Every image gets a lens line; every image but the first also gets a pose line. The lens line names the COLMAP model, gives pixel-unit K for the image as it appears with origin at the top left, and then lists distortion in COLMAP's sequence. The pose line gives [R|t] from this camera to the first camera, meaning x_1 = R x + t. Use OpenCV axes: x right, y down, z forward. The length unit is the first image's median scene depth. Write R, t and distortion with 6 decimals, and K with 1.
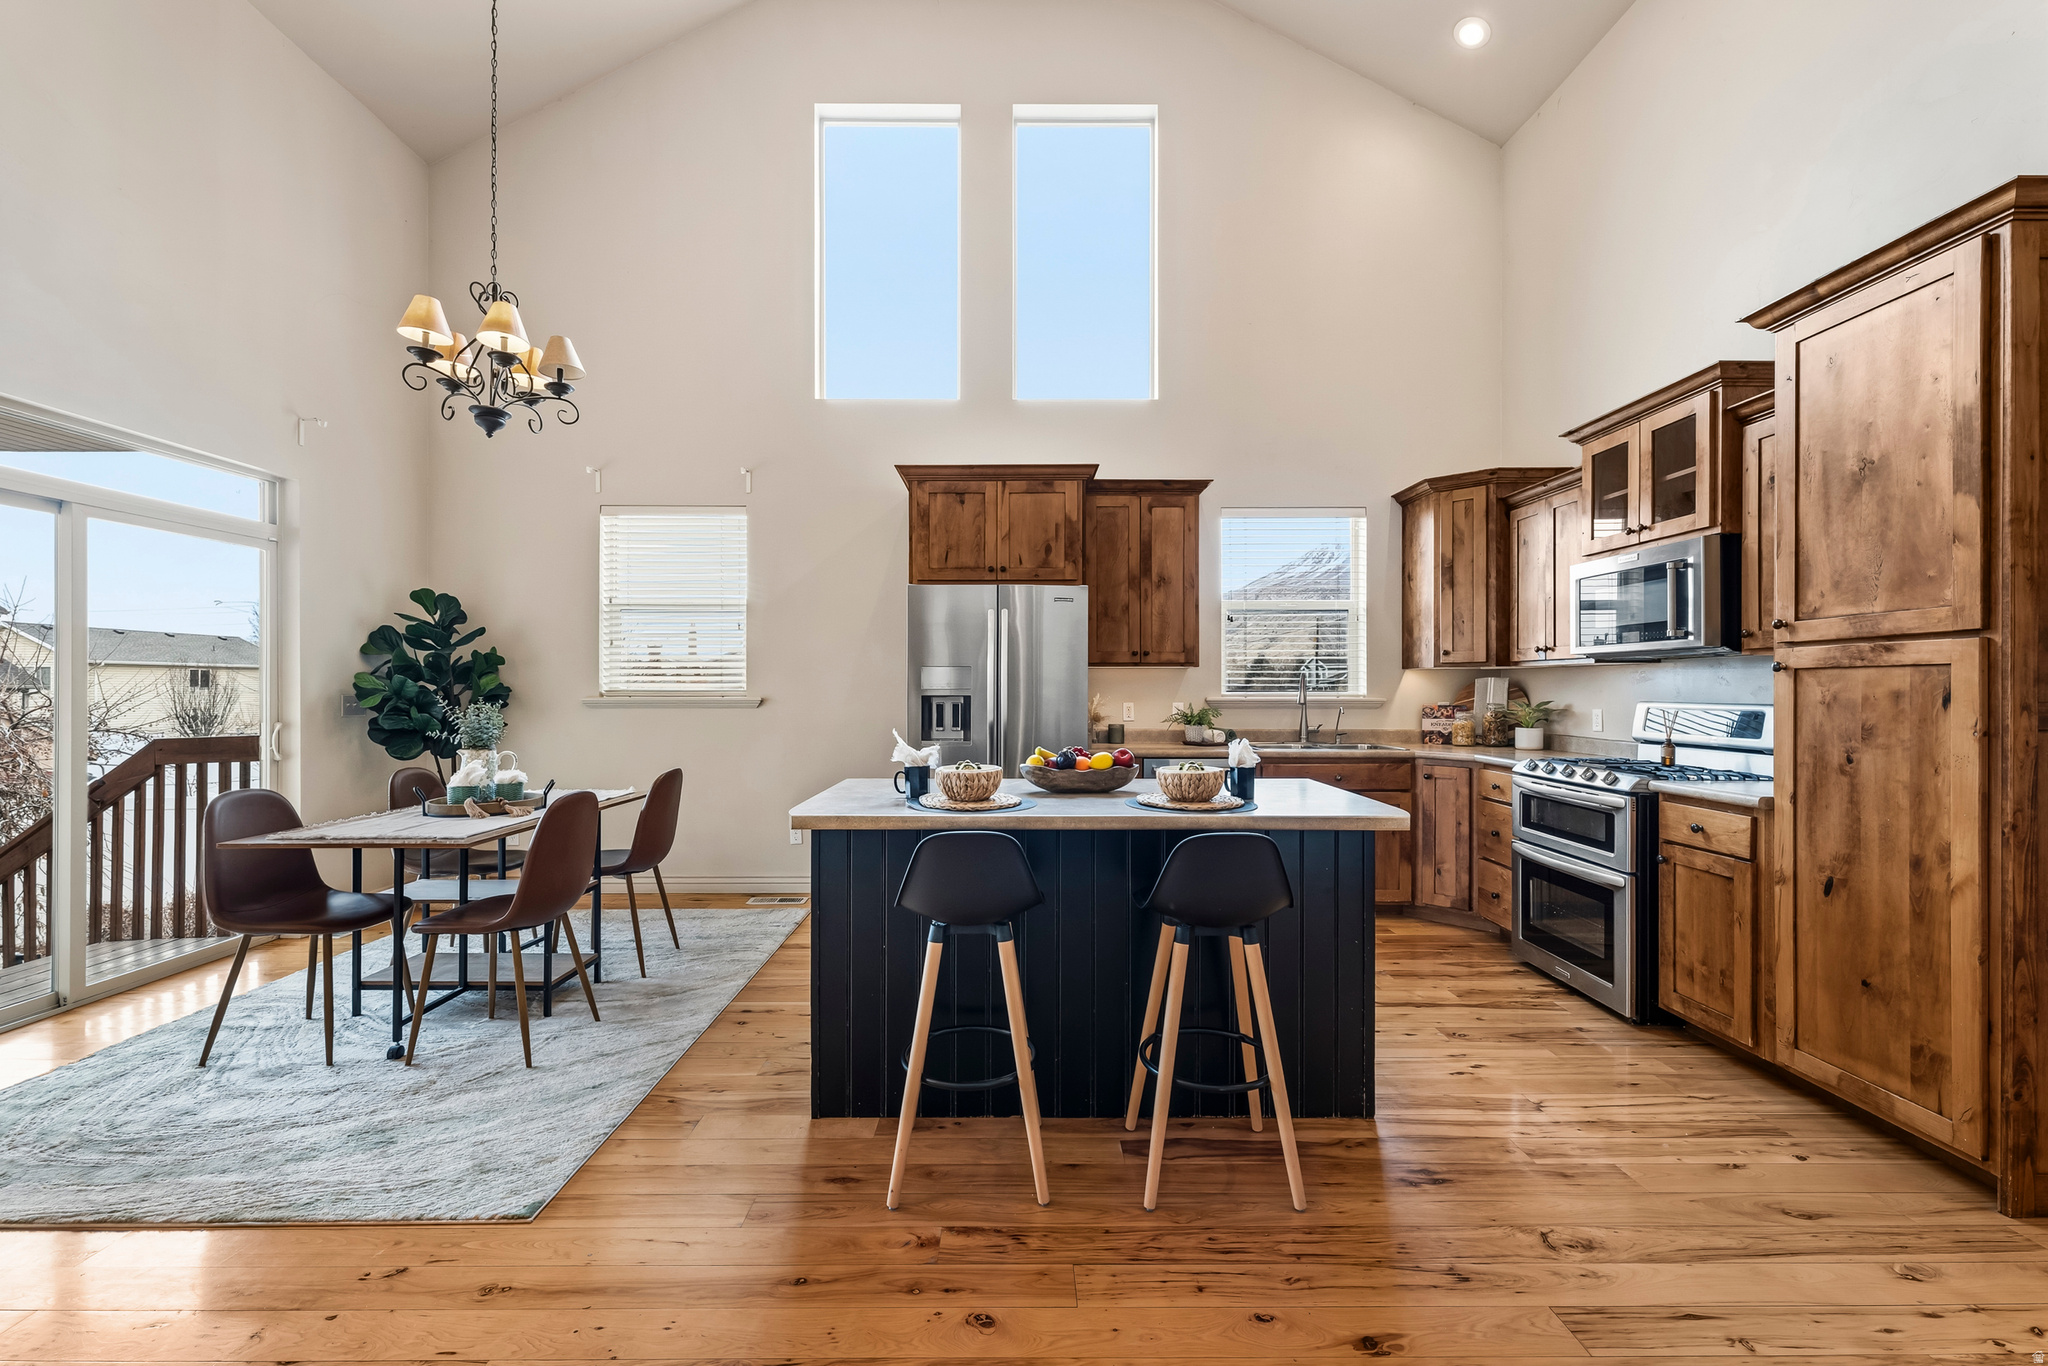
lens RADIAL K [[839.2, 0, 1021.2], [0, 839.2, 681.9], [0, 0, 1]] dist [-0.001112, -0.000304]
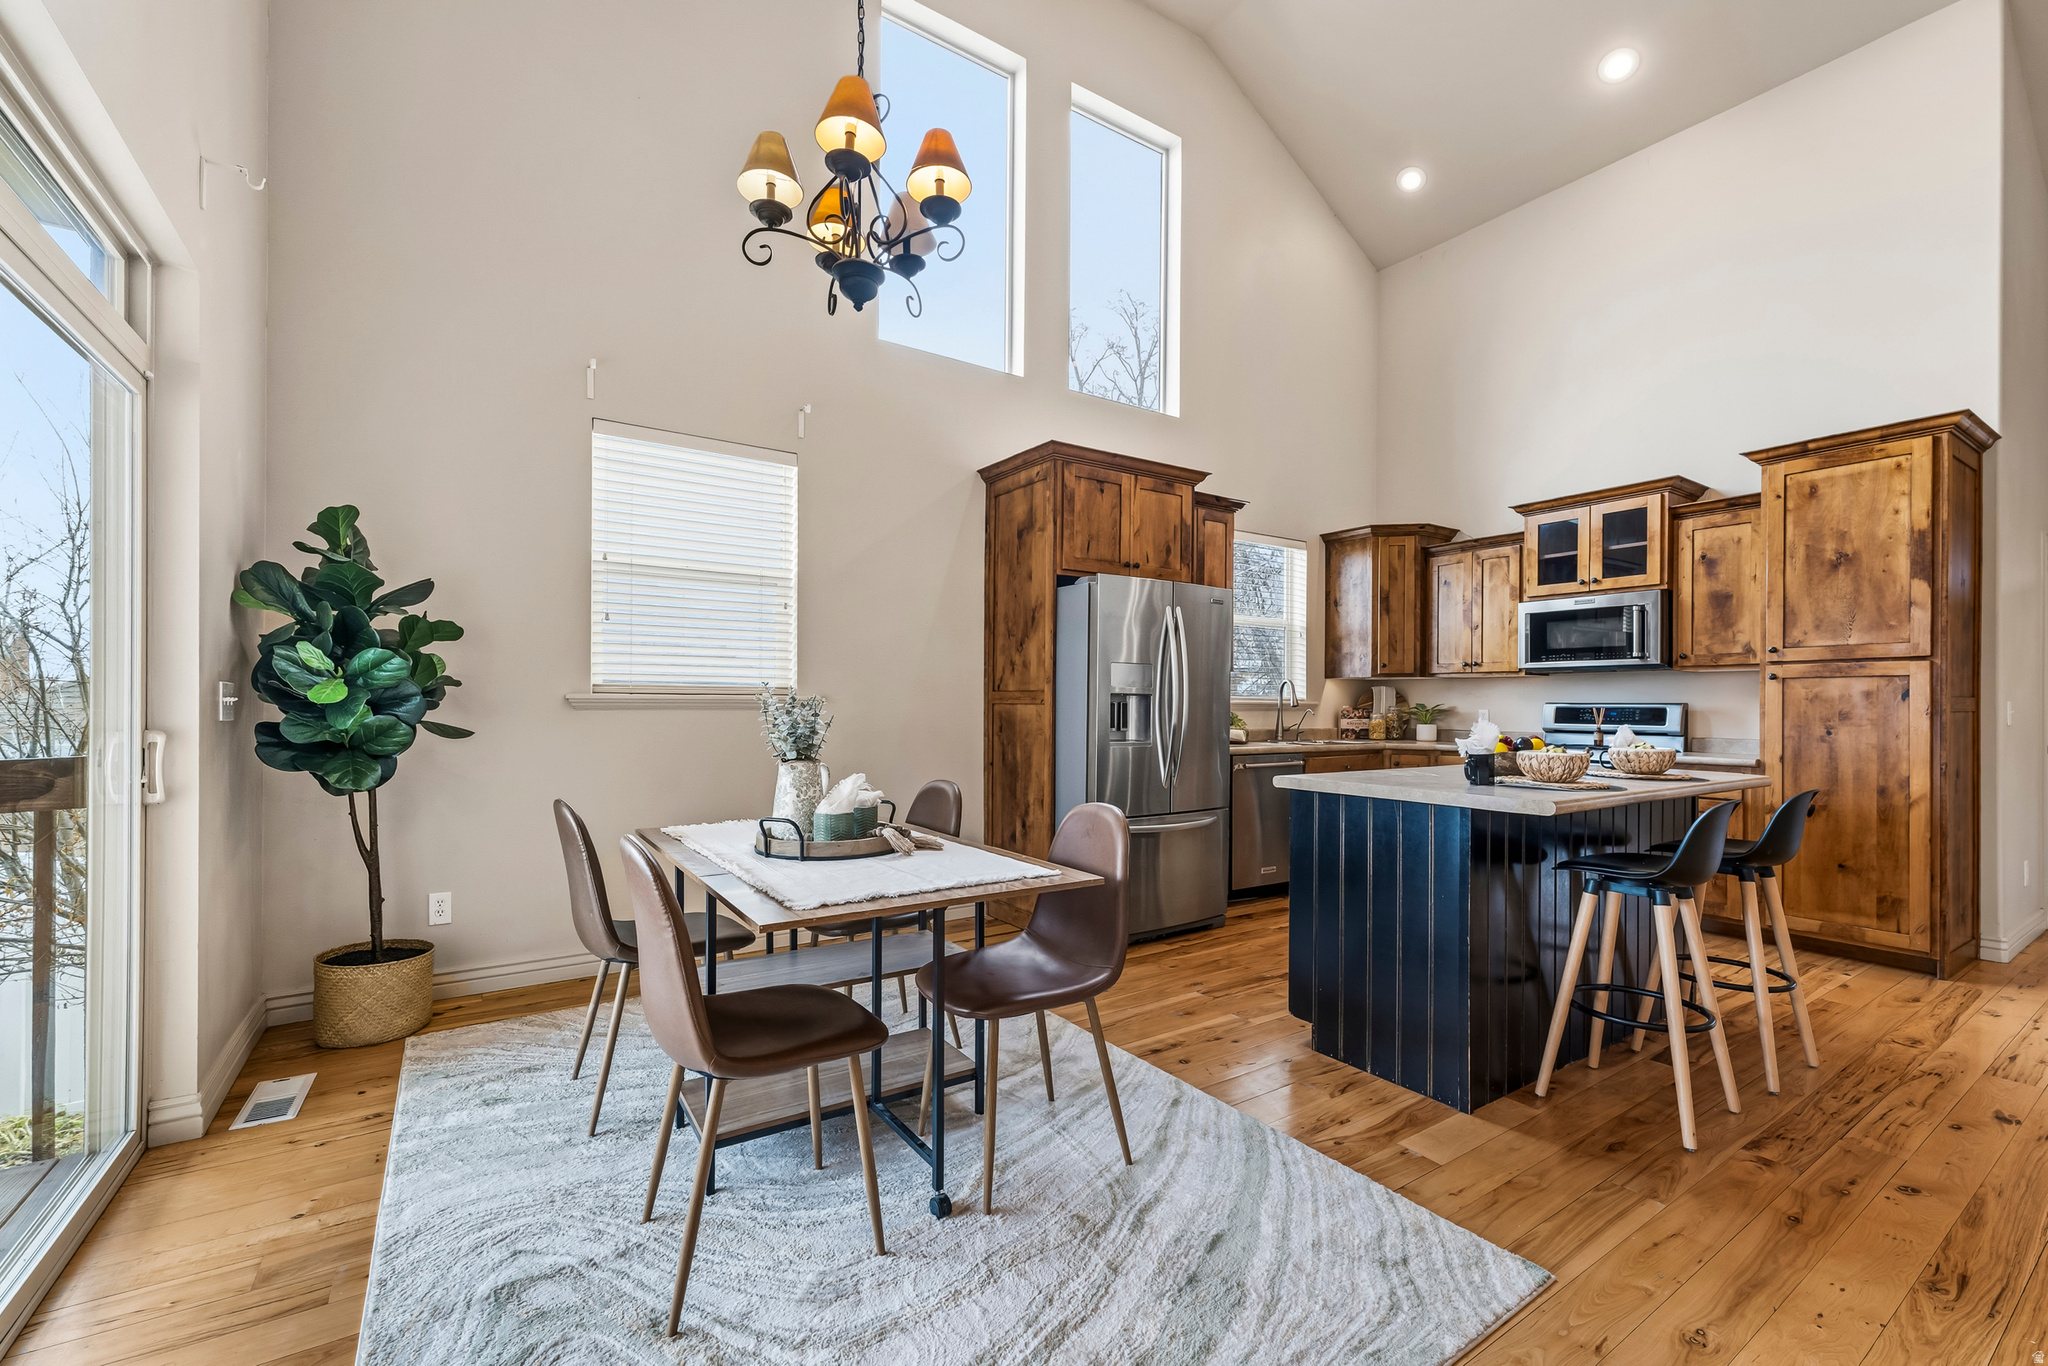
lens RADIAL K [[839.2, 0, 1016.9], [0, 839.2, 698.9], [0, 0, 1]] dist [-0.001112, -0.000304]
pose [[0.840549, 0.008378, 0.541671, -0.961722], [-0.010181, 0.999948, 0.000332, 0.031769], [-0.541640, -0.005793, 0.840591, 0.363897]]
